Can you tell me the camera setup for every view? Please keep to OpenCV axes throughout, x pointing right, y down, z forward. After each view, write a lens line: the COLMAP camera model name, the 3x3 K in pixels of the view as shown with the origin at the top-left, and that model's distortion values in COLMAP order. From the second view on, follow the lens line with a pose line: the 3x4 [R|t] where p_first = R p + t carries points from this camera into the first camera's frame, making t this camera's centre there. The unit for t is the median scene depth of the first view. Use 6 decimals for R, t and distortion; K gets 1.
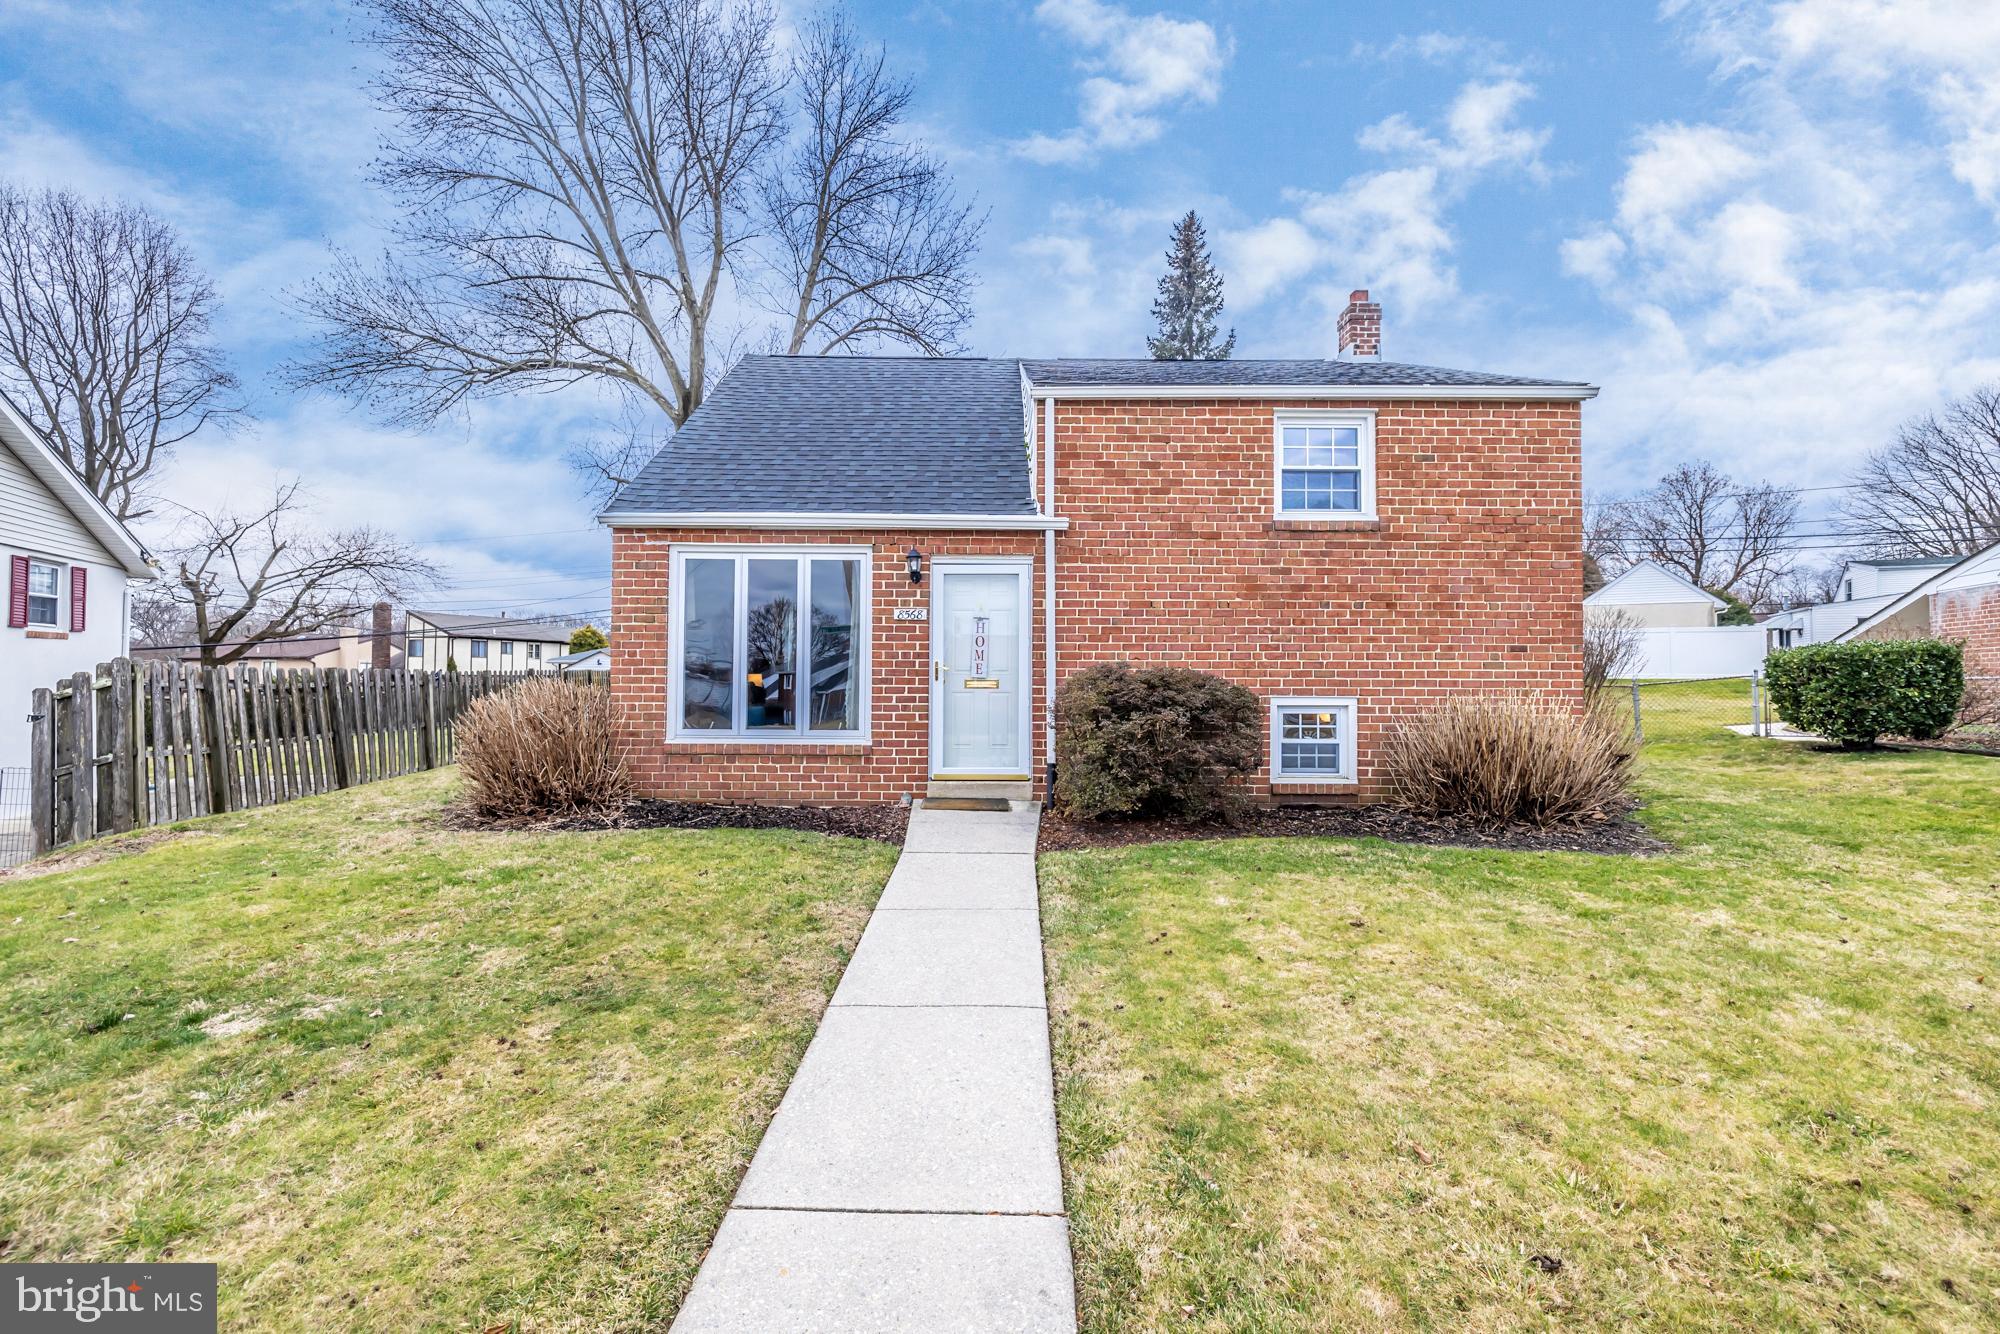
lens RADIAL K [[844.8, 0, 996.6], [0, 844.8, 663.6], [0, 0, 1]] dist [-0.000075, 0.000148]
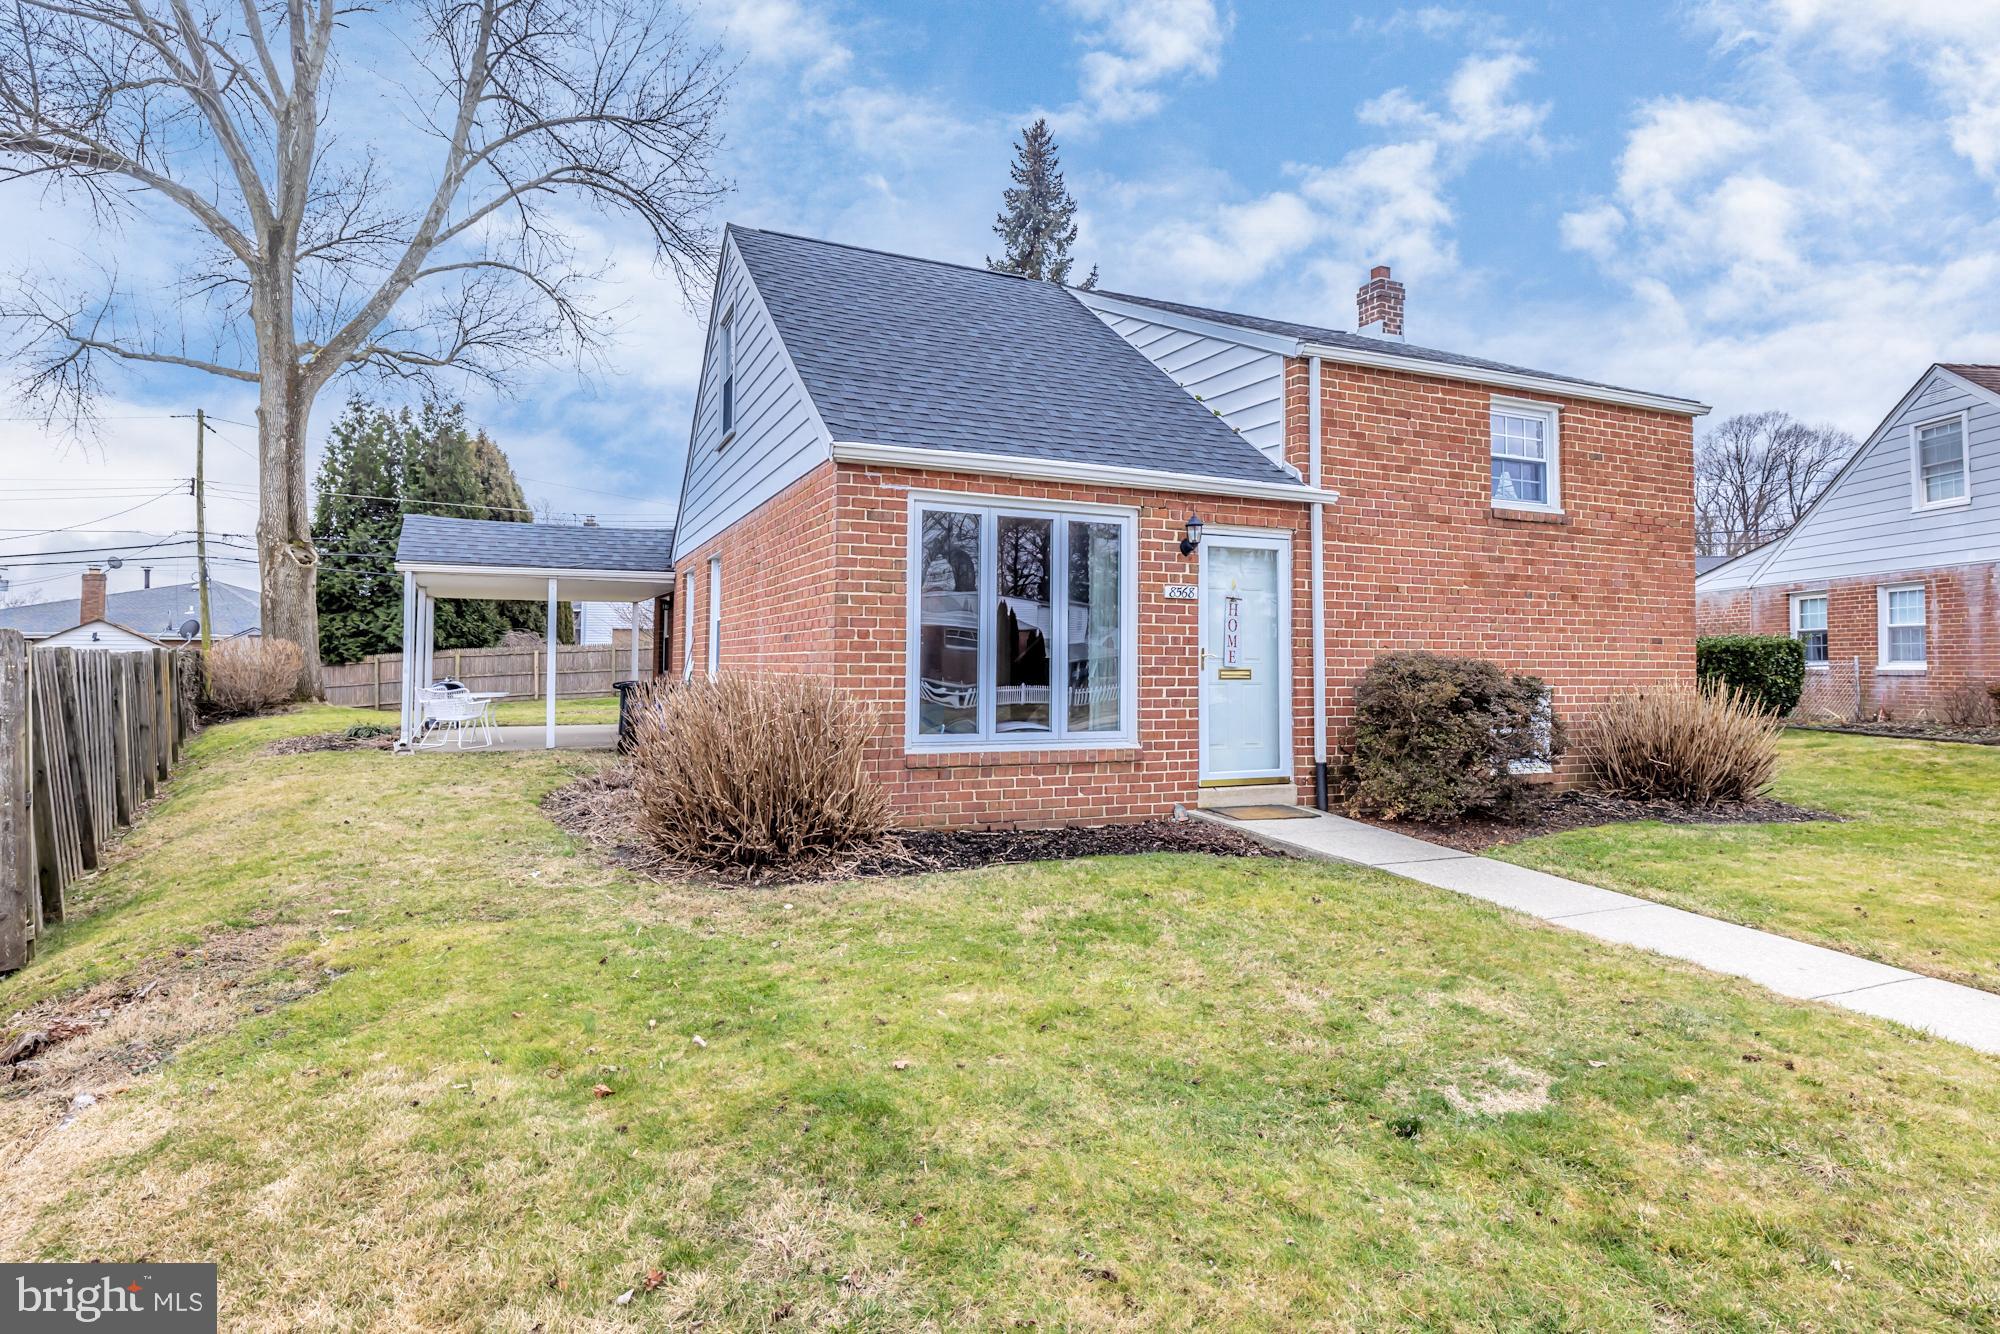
lens RADIAL K [[1061.4, 0, 1001.3], [0, 1061.4, 630.4], [0, 0, 1]] dist [-0.003519, -0.000353]
pose [[0.915599, 0.015334, 0.401799, -0.689089], [-0.010545, 0.999845, -0.014130, -0.003098], [-0.401953, 0.008700, 0.915619, 0.099520]]
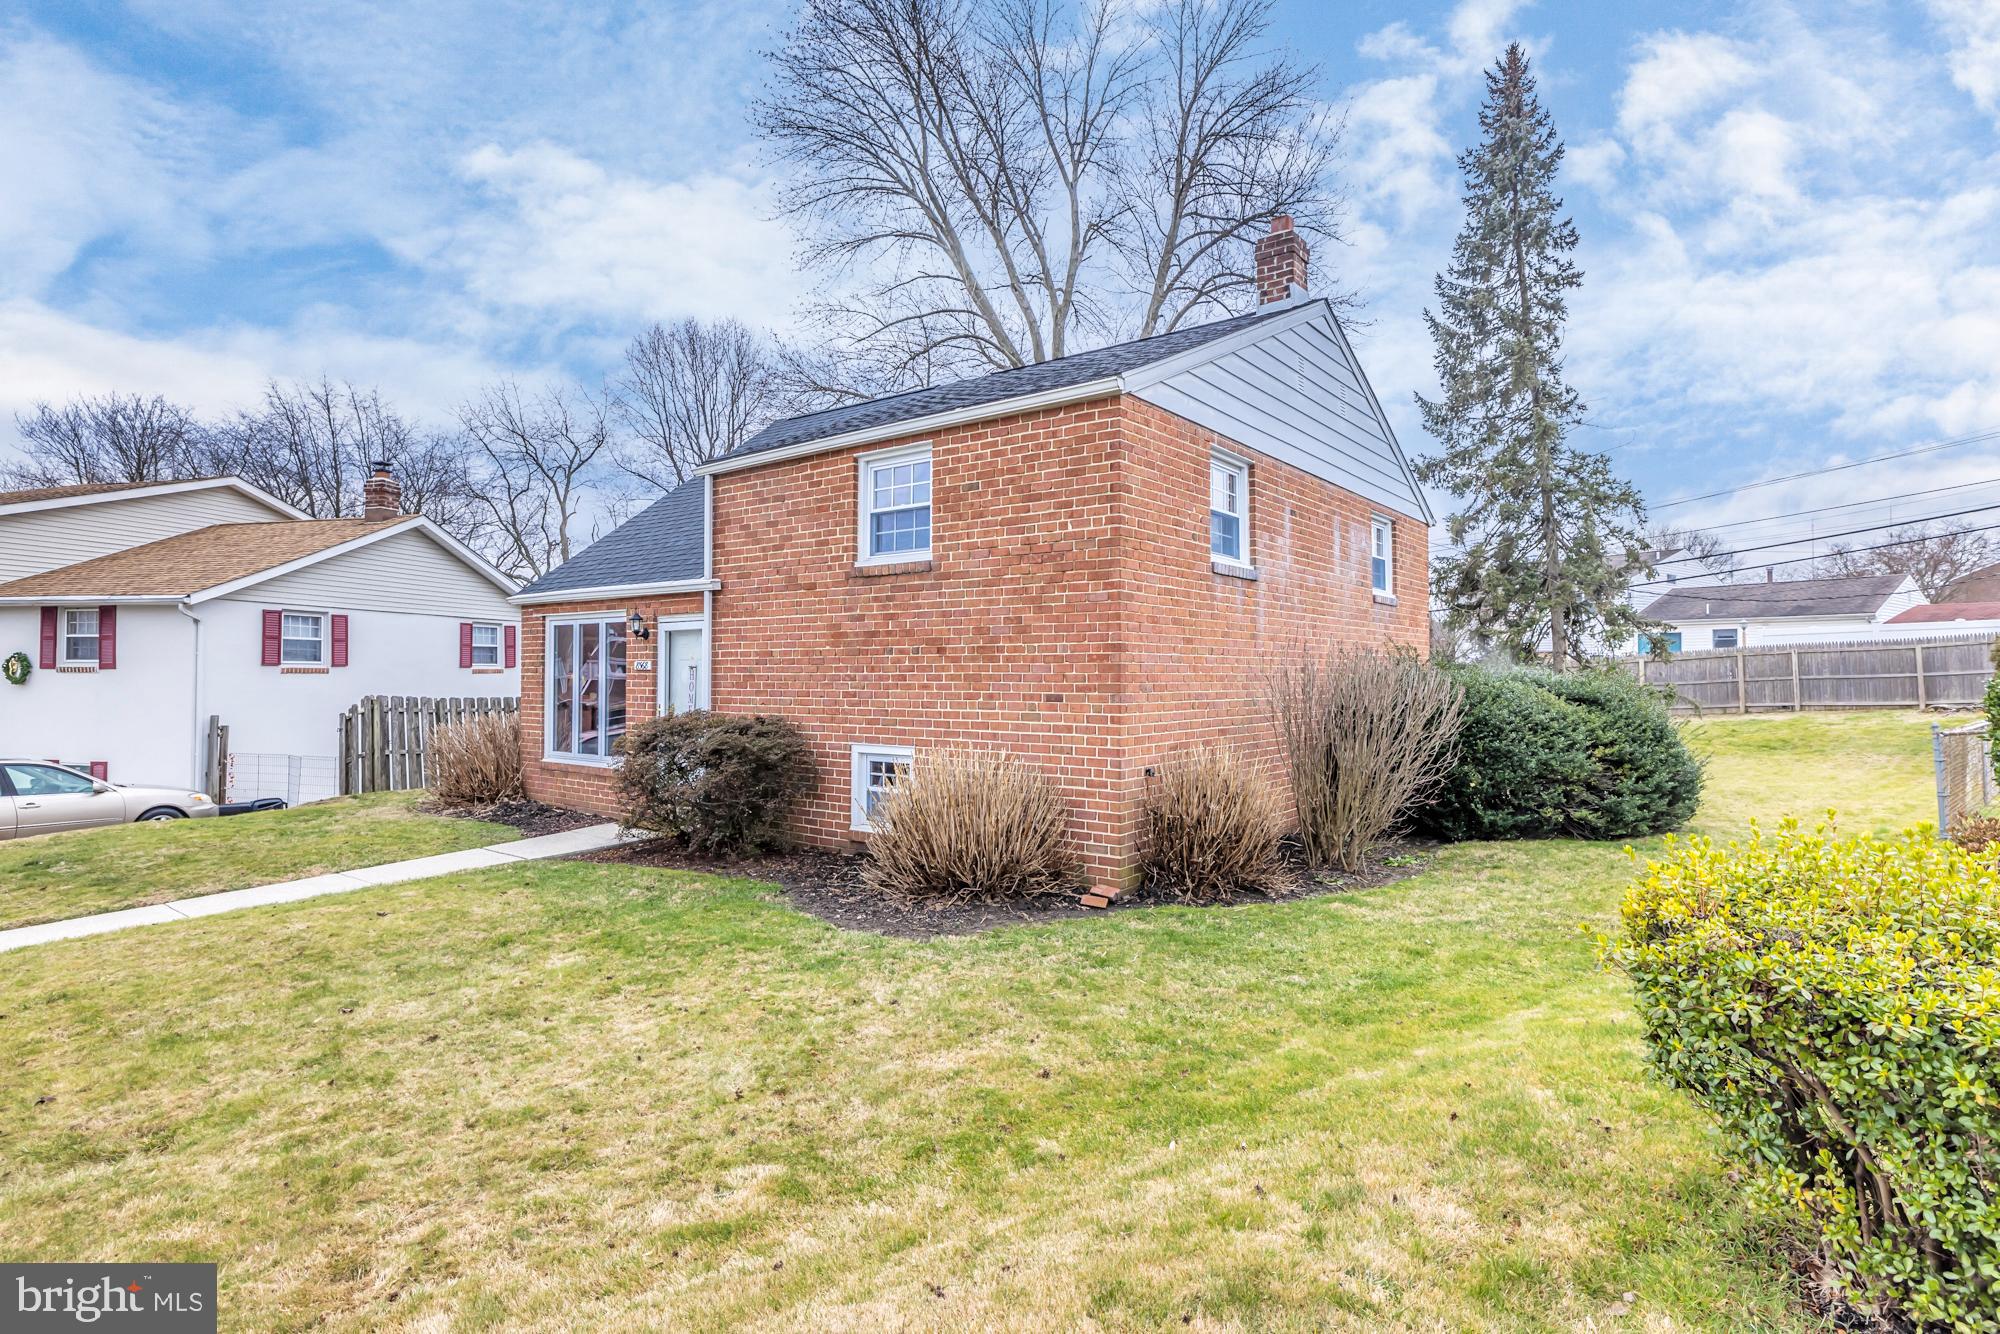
lens RADIAL K [[1014.8, 0, 1000.0], [0, 1014.8, 667.0], [0, 0, 1]] dist [-0.001869, -0.000088]
pose [[0.789068, -0.009275, -0.614236, 1.204109], [0.013989, 0.999898, 0.002871, -0.052601], [0.614147, -0.010858, 0.789117, 0.156701]]
